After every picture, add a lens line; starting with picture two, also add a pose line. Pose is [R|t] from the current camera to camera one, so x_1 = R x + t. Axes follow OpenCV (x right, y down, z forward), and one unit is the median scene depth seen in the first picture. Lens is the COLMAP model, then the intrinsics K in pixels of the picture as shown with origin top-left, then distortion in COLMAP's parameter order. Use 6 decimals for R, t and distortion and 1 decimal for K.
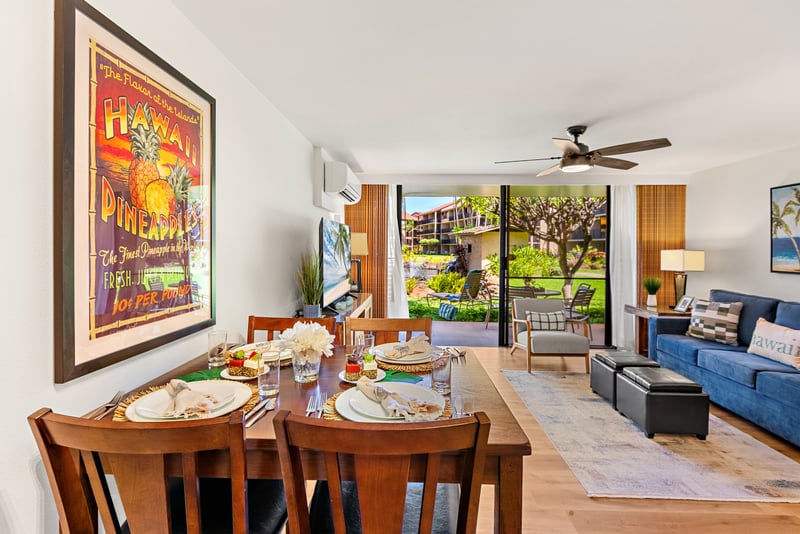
lens RADIAL K [[383.2, 0, 406.3], [0, 383.2, 245.7], [0, 0, 1]] dist [-0.006663, 0.000276]
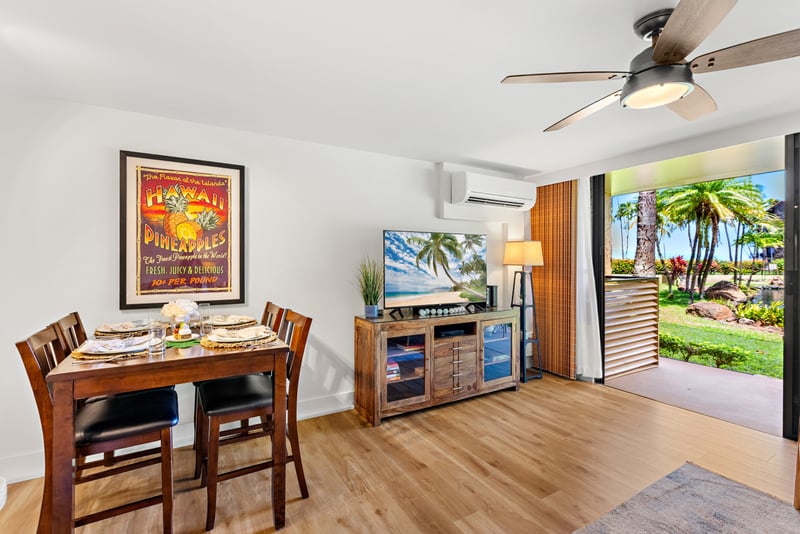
lens RADIAL K [[364.0, 0, 394.9], [0, 364.0, 260.4], [0, 0, 1]] dist [-0.004795, 0.001823]
pose [[0.511255, -0.007193, -0.859399, 1.539263], [0.008722, 0.999957, -0.003181, 0.044635], [0.859385, -0.005870, 0.511296, 0.993672]]
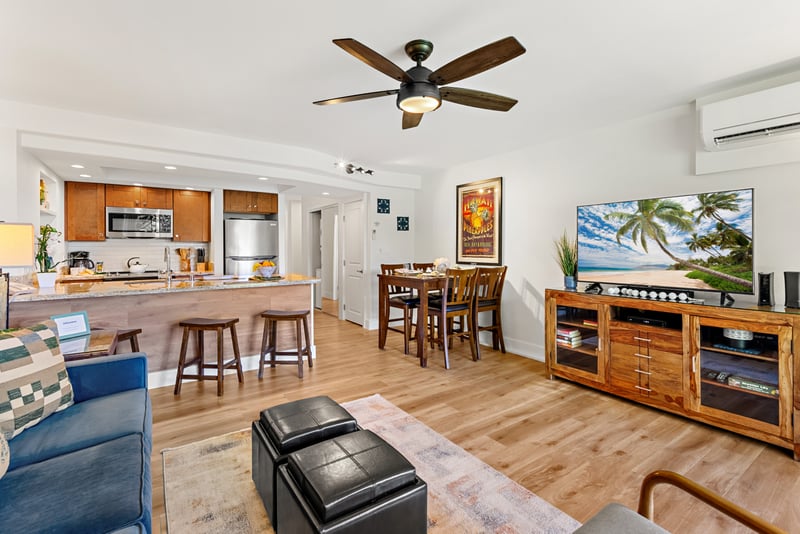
lens RADIAL K [[364.0, 0, 402.8], [0, 364.0, 249.3], [0, 0, 1]] dist [-0.004795, 0.001823]
pose [[-0.808646, -0.002803, -0.588288, 1.902489], [-0.003035, 0.999995, -0.000593, 0.129057], [0.588287, 0.001306, -0.808651, 3.378604]]
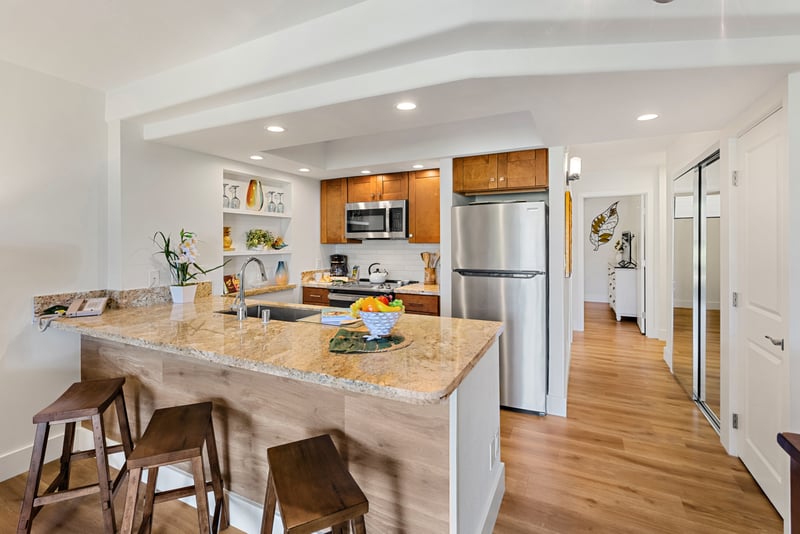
lens RADIAL K [[364.0, 0, 395.6], [0, 364.0, 243.1], [0, 0, 1]] dist [-0.004795, 0.001823]
pose [[-0.900660, -0.006893, 0.434470, 0.525123], [-0.006010, 0.999976, 0.003405, 0.044621], [-0.434483, 0.000455, -0.900680, 1.484528]]
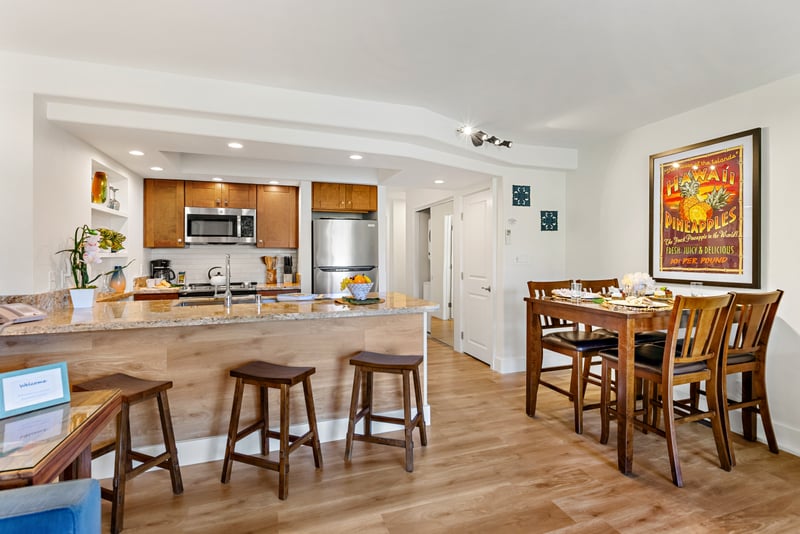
lens RADIAL K [[383.2, 0, 400.2], [0, 383.2, 252.7], [0, 0, 1]] dist [-0.006663, 0.000276]
pose [[-0.939104, -0.008251, -0.343535, 1.588615], [-0.004727, 0.999927, -0.011096, 0.124676], [0.343602, -0.008796, -0.939074, 2.439417]]
